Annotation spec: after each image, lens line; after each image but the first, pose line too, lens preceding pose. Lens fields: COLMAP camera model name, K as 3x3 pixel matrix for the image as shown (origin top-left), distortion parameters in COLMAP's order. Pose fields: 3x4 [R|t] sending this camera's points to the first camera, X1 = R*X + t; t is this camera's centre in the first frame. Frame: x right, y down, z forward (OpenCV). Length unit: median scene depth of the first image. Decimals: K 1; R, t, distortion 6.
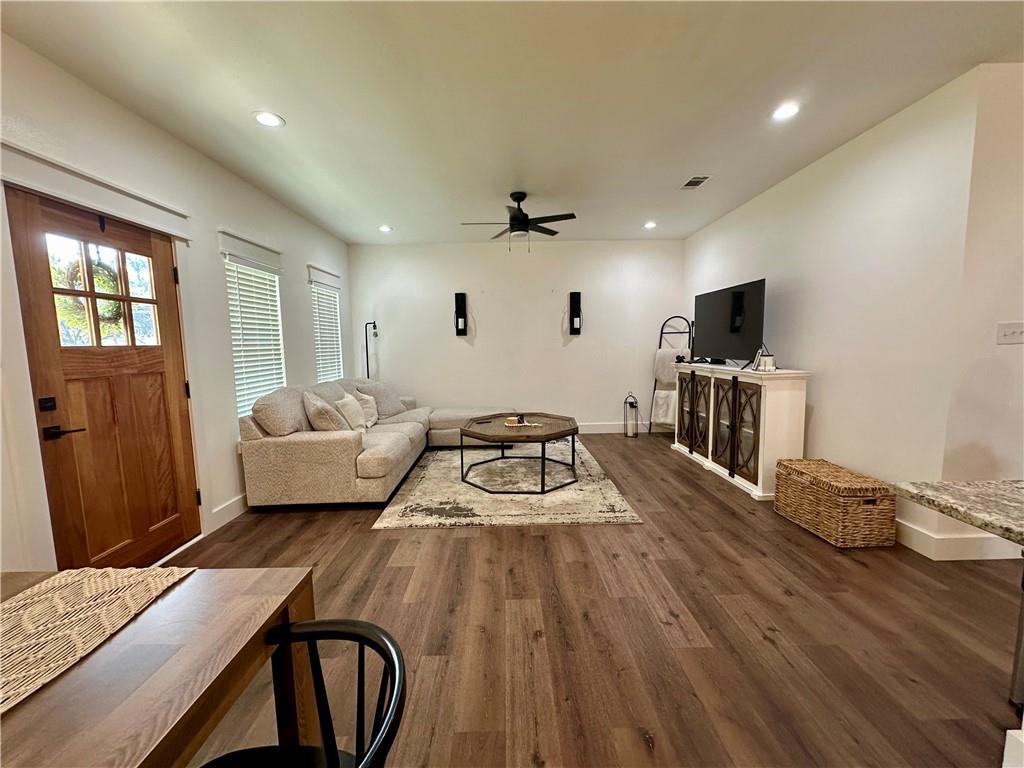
lens RADIAL K [[407.8, 0, 510.5], [0, 407.8, 386.4], [0, 0, 1]] dist [-0.002694, 0.000789]
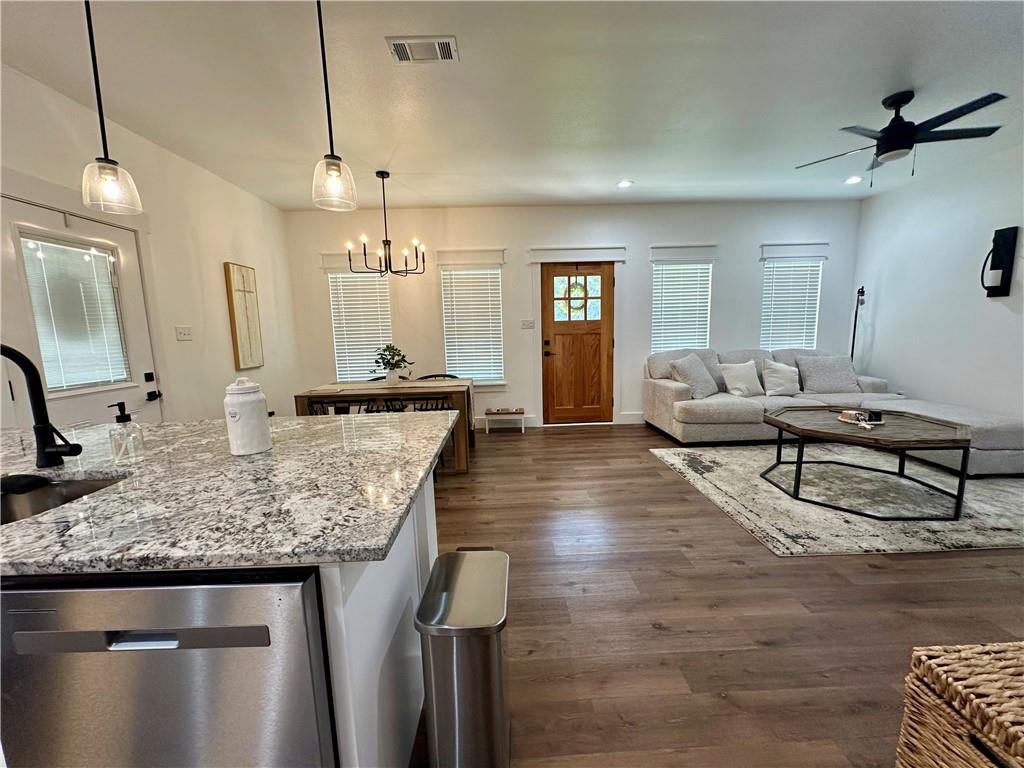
lens RADIAL K [[407.8, 0, 510.5], [0, 407.8, 384.9], [0, 0, 1]] dist [-0.002694, 0.000789]
pose [[0.015496, 0.156486, -0.987559, 1.115694], [-0.081185, 0.984613, 0.154745, -0.056870], [0.996579, 0.077777, 0.027962, 0.510830]]
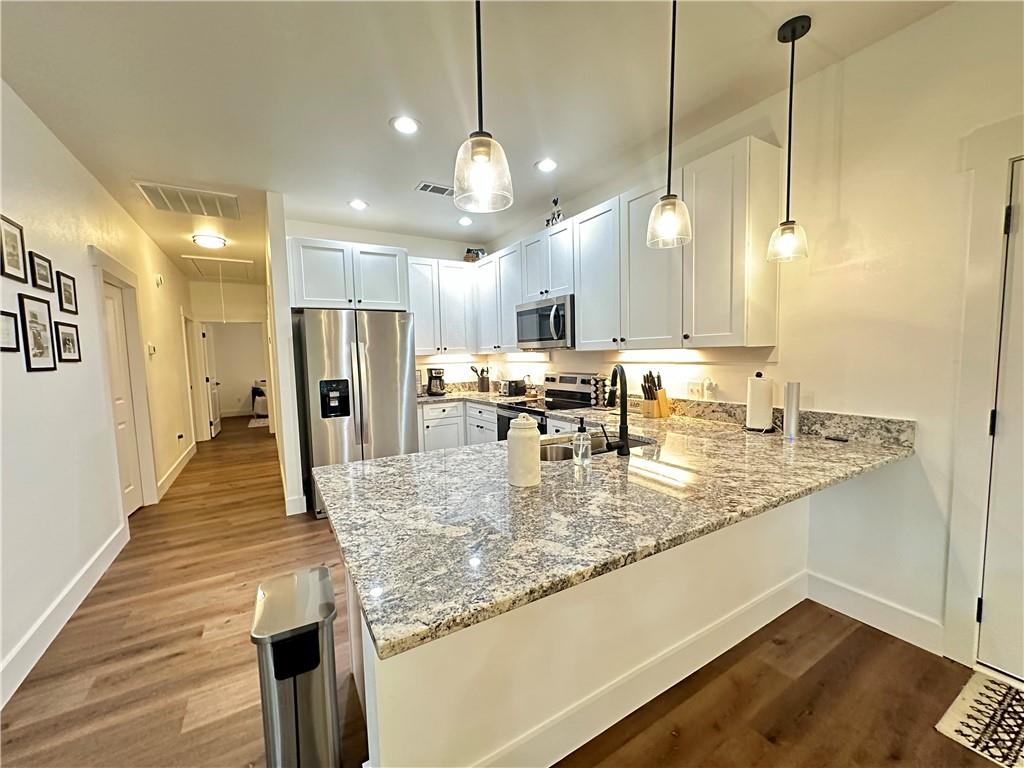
lens RADIAL K [[407.8, 0, 510.9], [0, 407.8, 385.2], [0, 0, 1]] dist [-0.002694, 0.000789]
pose [[-0.507056, -0.036169, 0.861154, 0.174383], [0.129170, 0.984647, 0.117413, -0.063236], [-0.852179, 0.170770, -0.494599, 0.470799]]
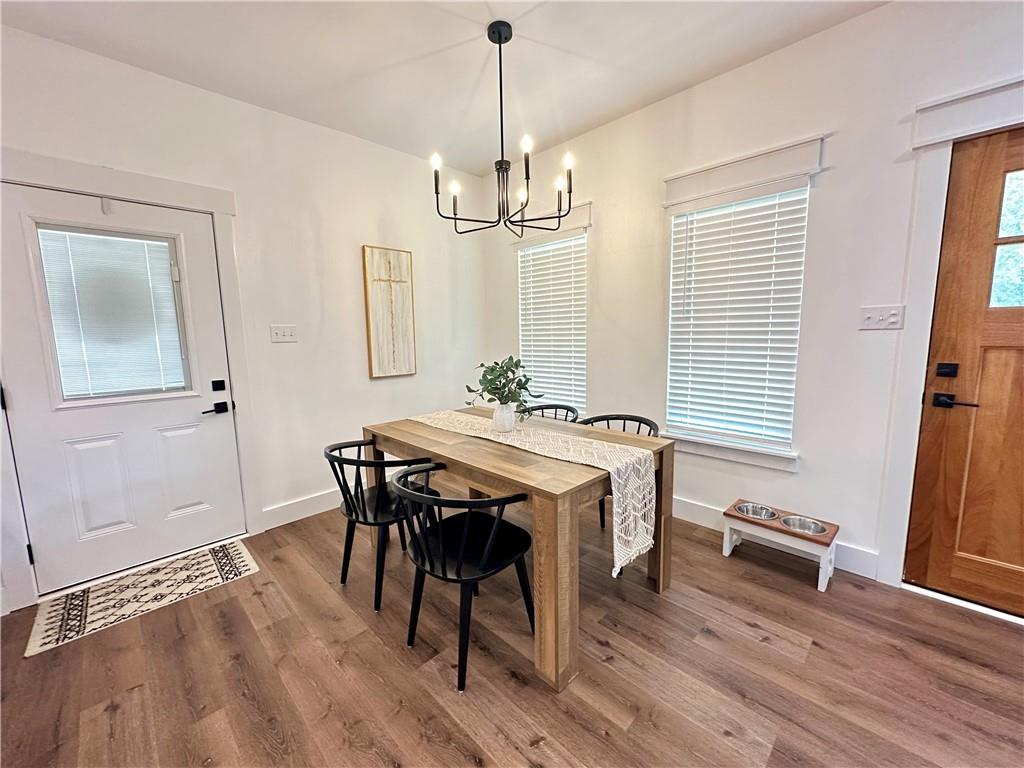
lens RADIAL K [[407.8, 0, 511.8], [0, 407.8, 385.1], [0, 0, 1]] dist [-0.002694, 0.000789]
pose [[-0.714524, 0.122979, -0.688718, 0.179222], [-0.042419, 0.975002, 0.218107, -0.062423], [0.698324, 0.185058, -0.691446, 0.687436]]
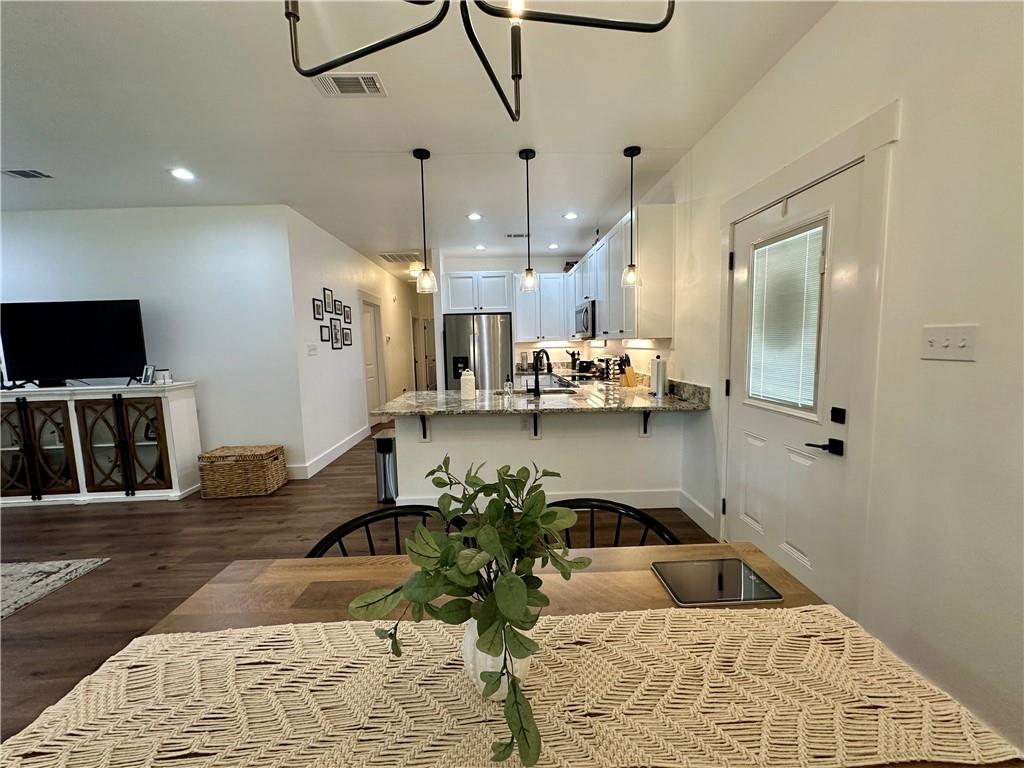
lens RADIAL K [[407.8, 0, 509.5], [0, 407.8, 385.2], [0, 0, 1]] dist [-0.002694, 0.000789]
pose [[-0.020756, -0.083760, 0.996270, -0.615892], [0.134677, 0.987168, 0.085801, -0.003522], [-0.990672, 0.135955, -0.009209, 0.091822]]
